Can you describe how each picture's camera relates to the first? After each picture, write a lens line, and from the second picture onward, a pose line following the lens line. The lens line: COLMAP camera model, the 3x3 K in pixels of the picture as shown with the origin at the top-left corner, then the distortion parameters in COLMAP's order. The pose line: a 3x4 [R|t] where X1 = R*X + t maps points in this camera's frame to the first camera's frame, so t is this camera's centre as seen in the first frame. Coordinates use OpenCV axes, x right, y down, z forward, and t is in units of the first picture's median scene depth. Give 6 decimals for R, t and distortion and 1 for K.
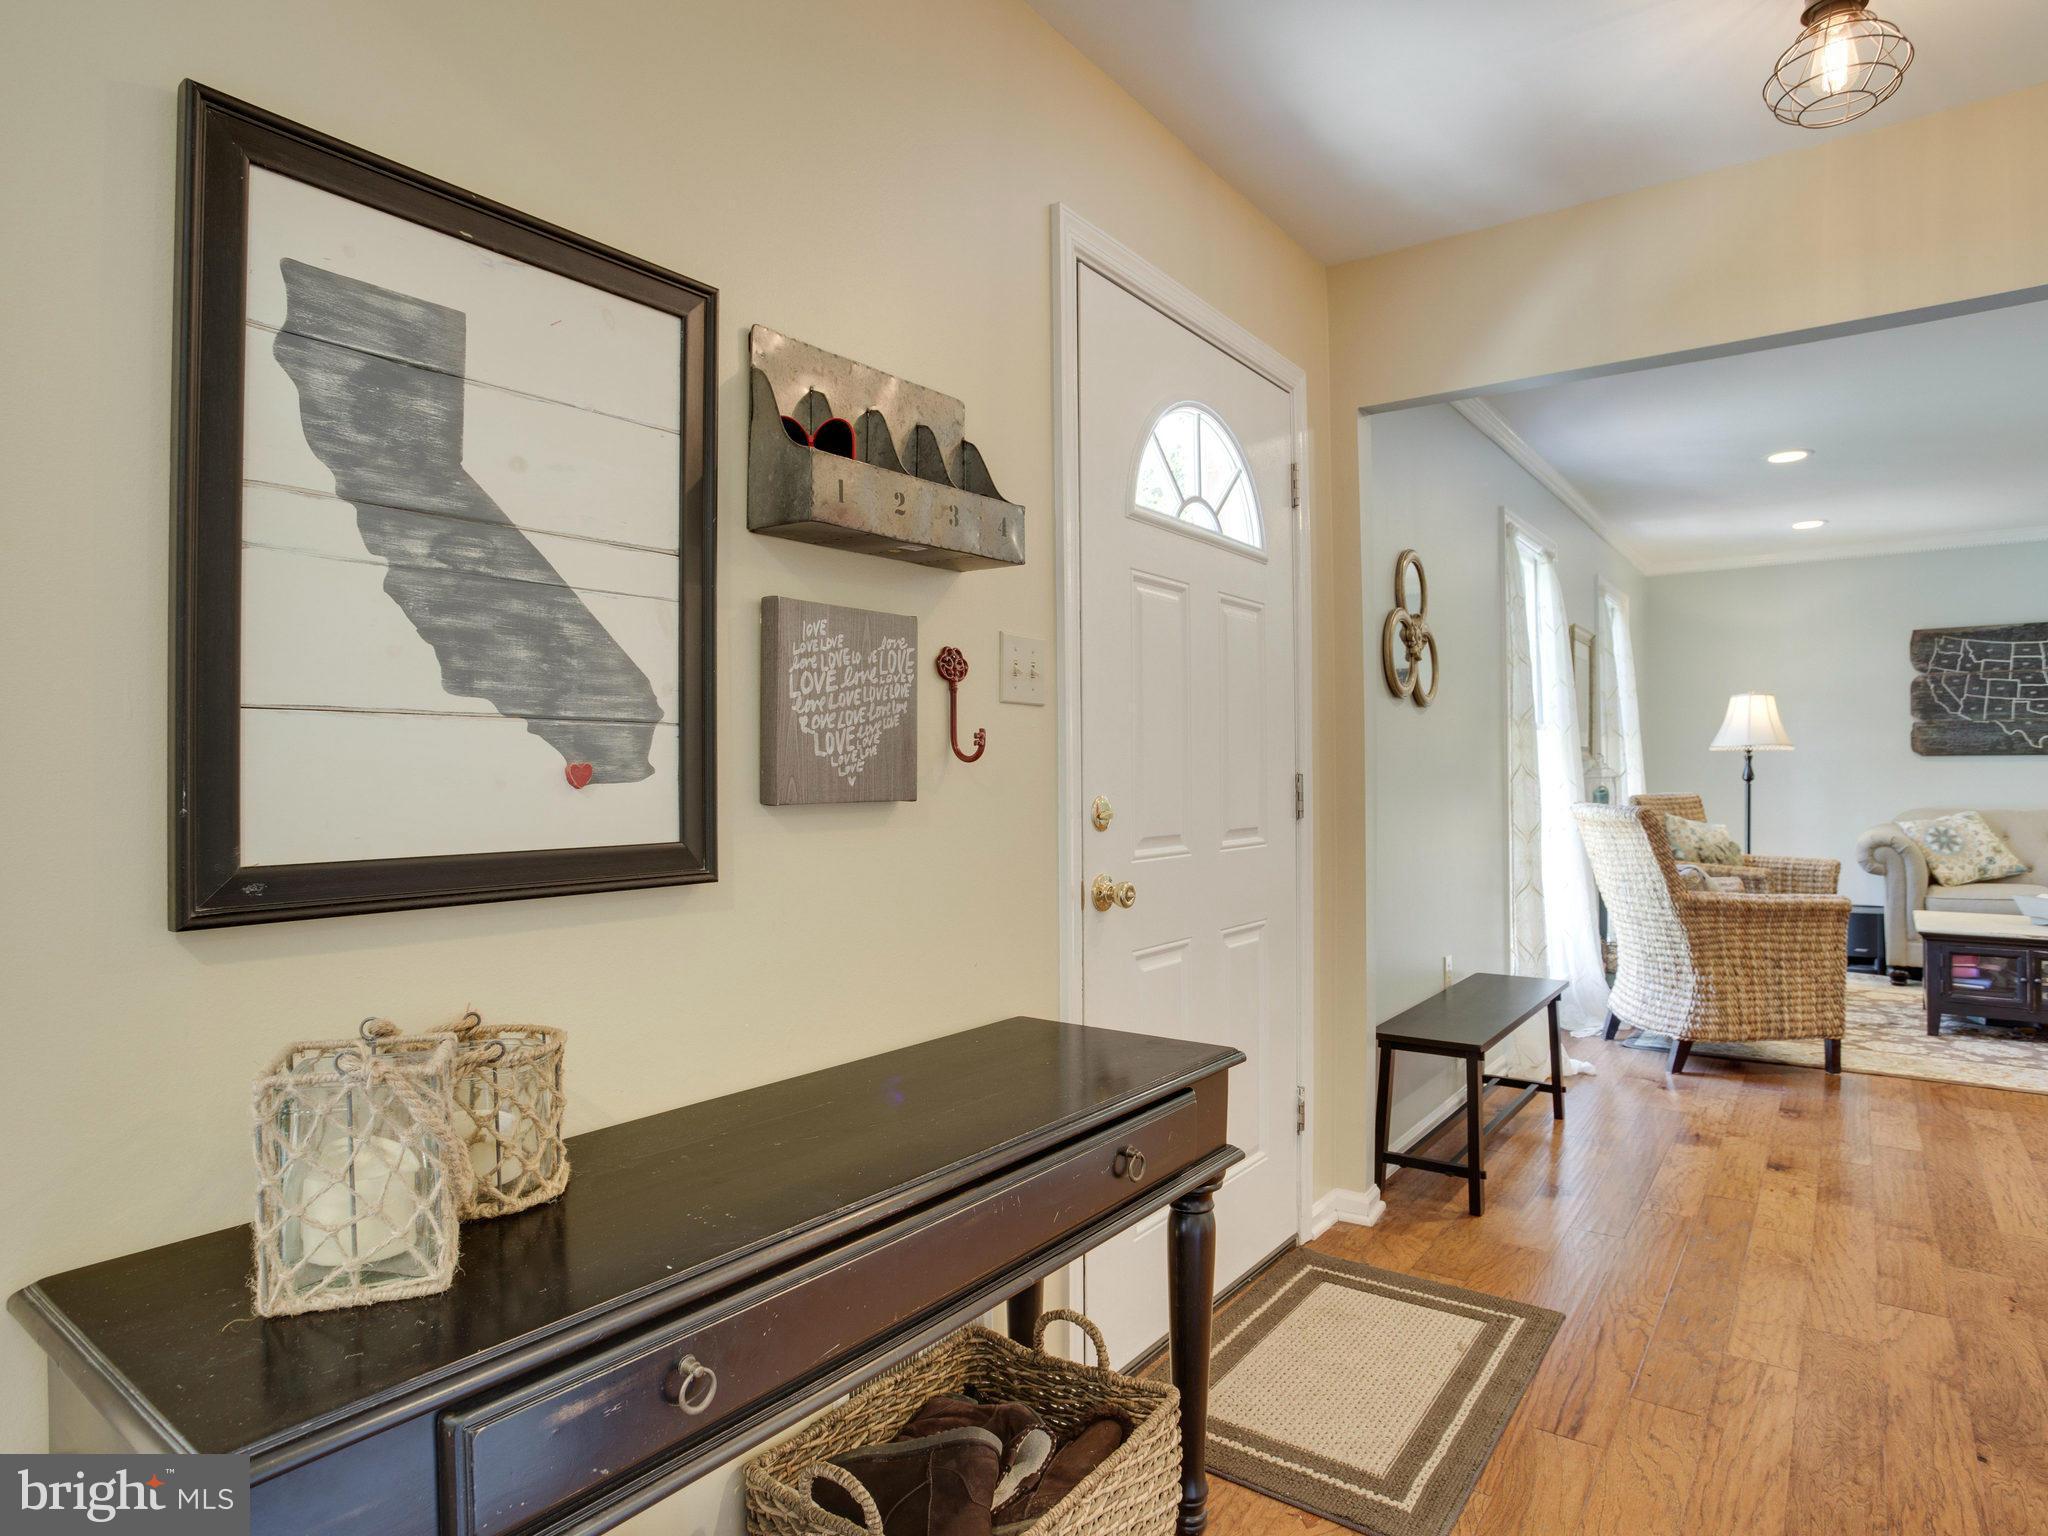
lens RADIAL K [[1152.1, 0, 1009.4], [0, 1152.1, 755.3], [0, 0, 1]] dist [-0.084649, 0.038758]
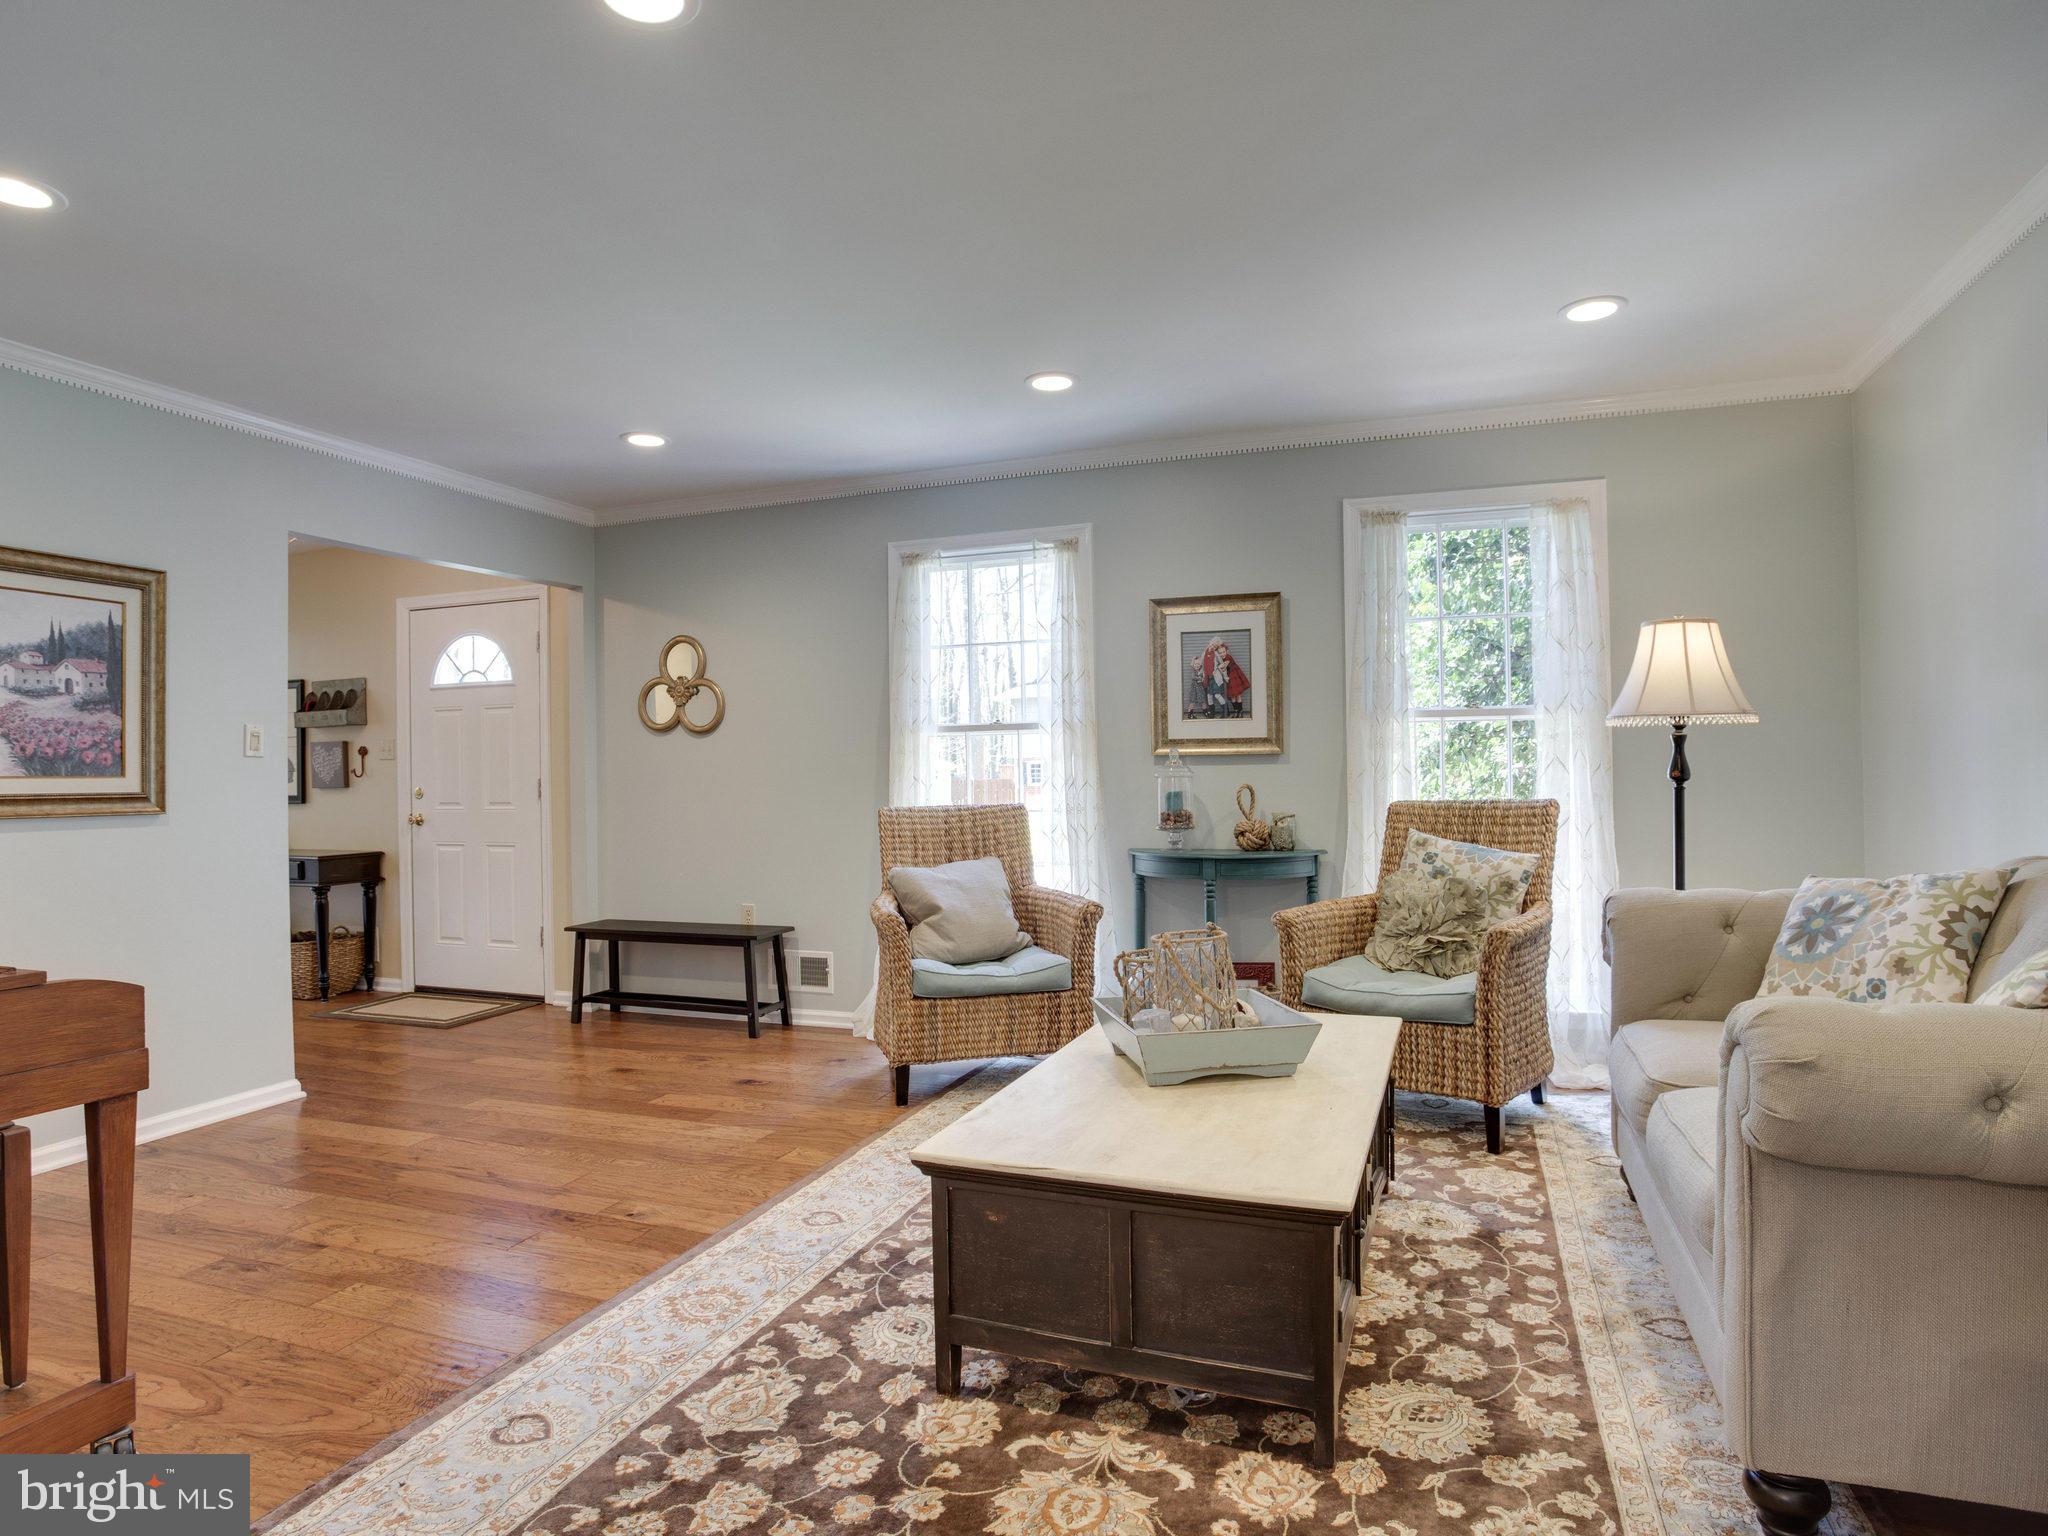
lens RADIAL K [[1152.1, 0, 1009.4], [0, 1152.1, 755.3], [0, 0, 1]] dist [-0.084649, 0.038758]
pose [[0.283519, -0.011920, -0.958893, 1.523644], [0.029836, 0.999548, -0.003604, 0.003809], [0.958502, -0.027588, 0.283746, 0.748347]]
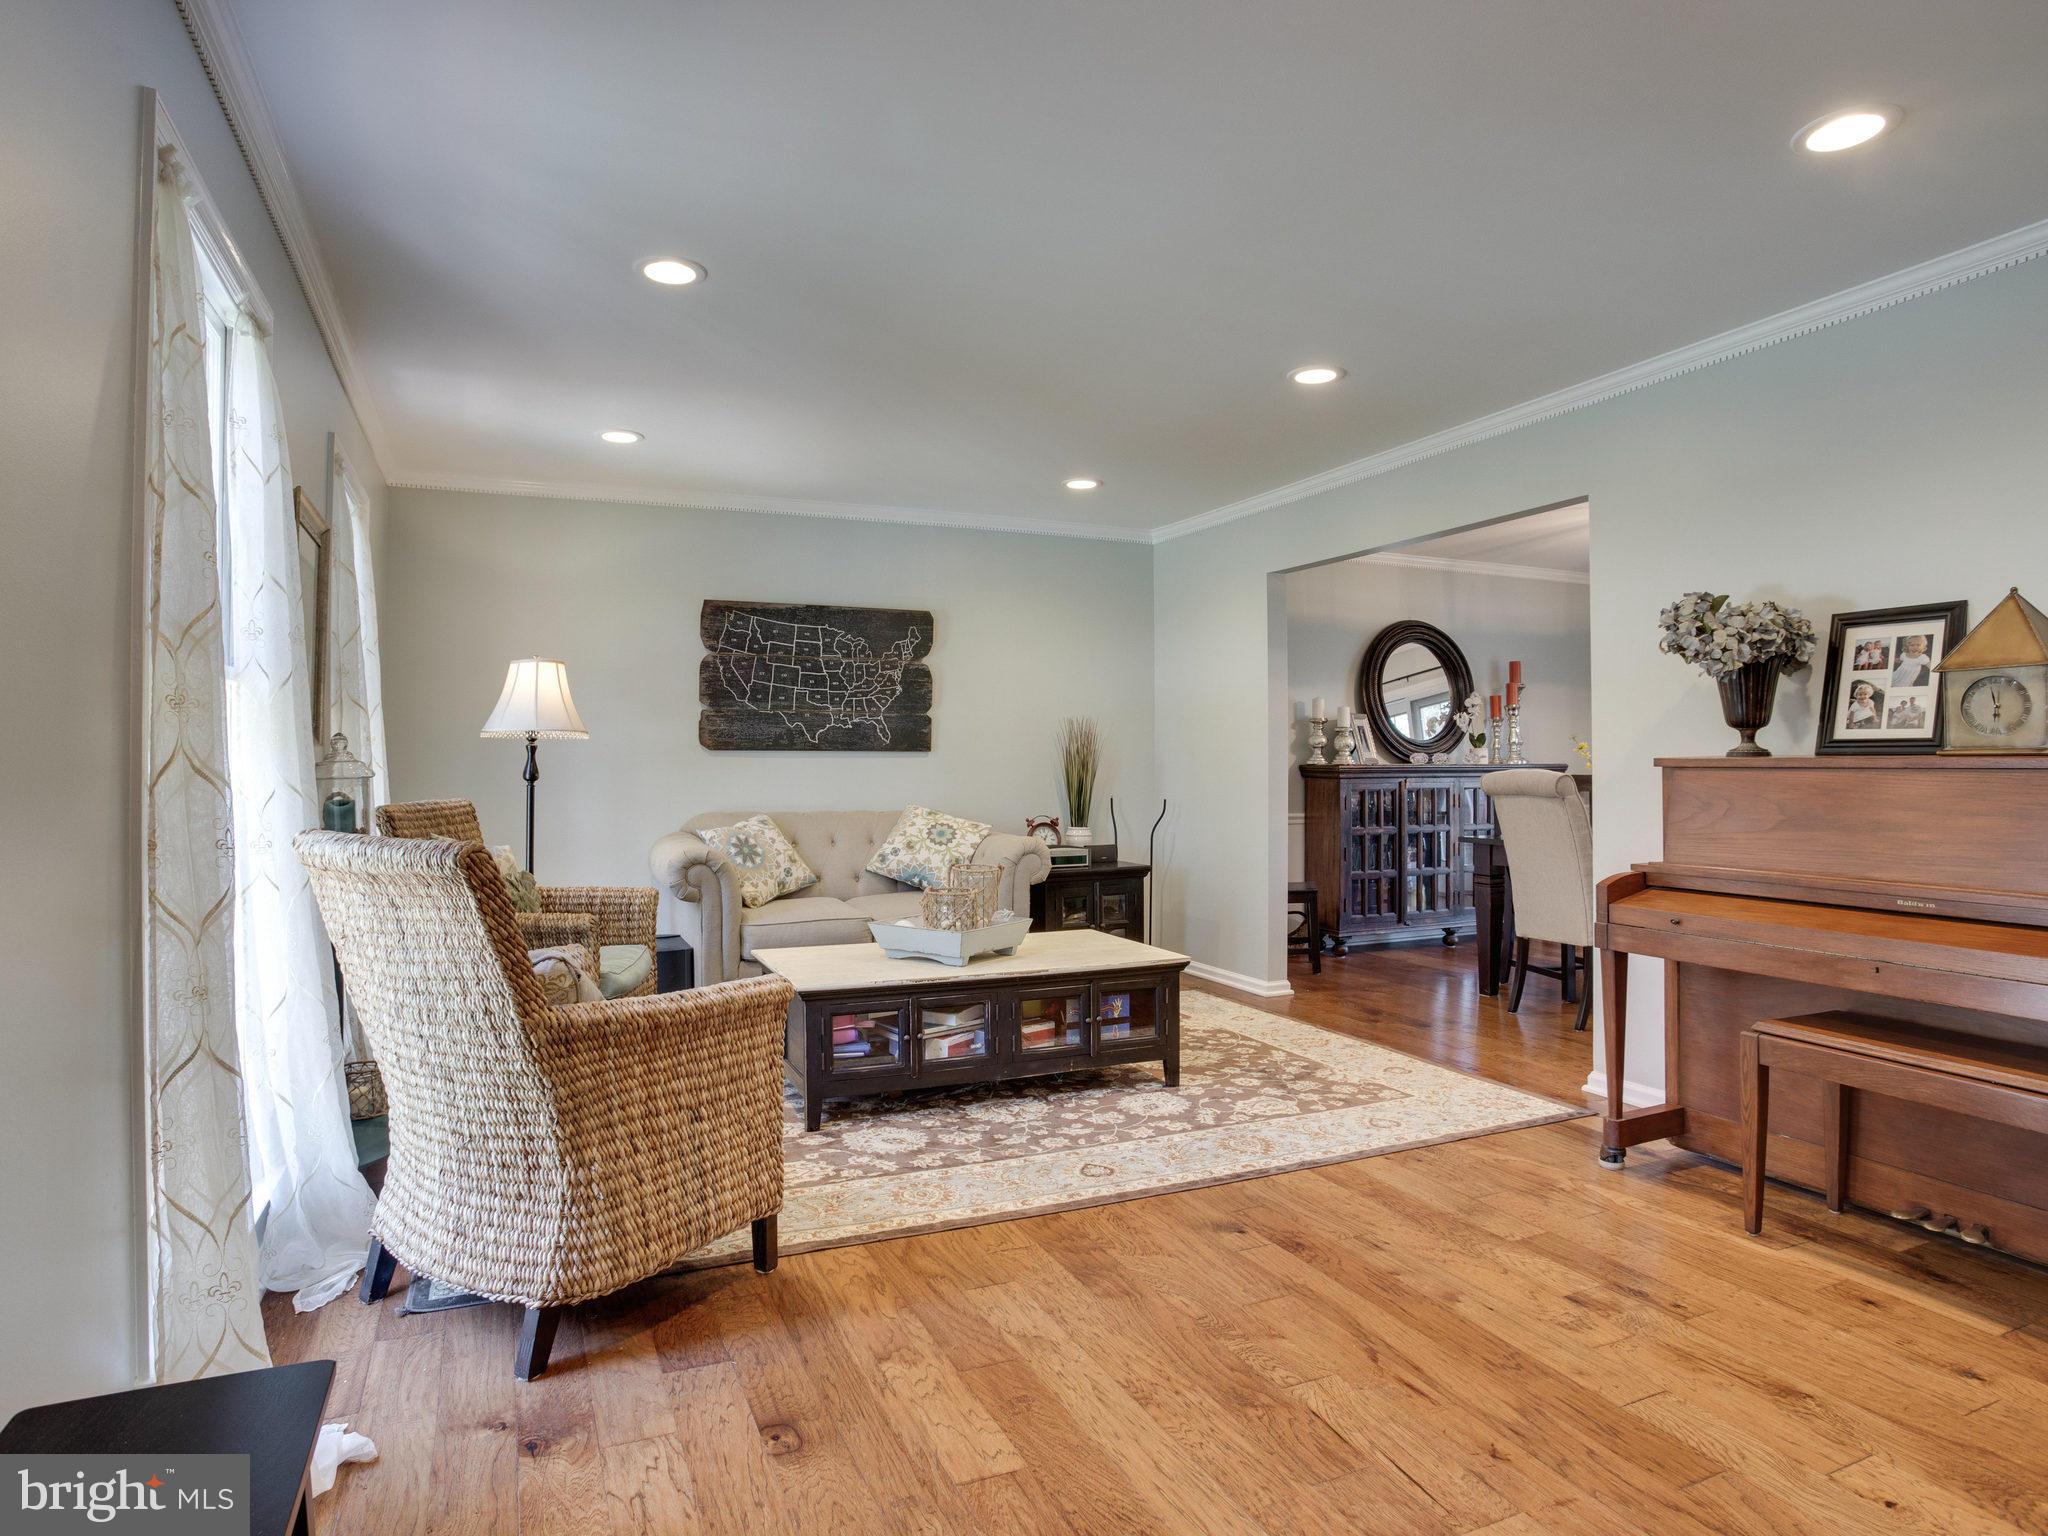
lens RADIAL K [[1152.1, 0, 1009.4], [0, 1152.1, 755.3], [0, 0, 1]] dist [-0.084649, 0.038758]
pose [[0.481548, 0.012434, 0.876331, 0.239543], [-0.016031, 0.999857, -0.005377, 0.008027], [-0.876273, -0.011459, 0.481679, 0.534191]]
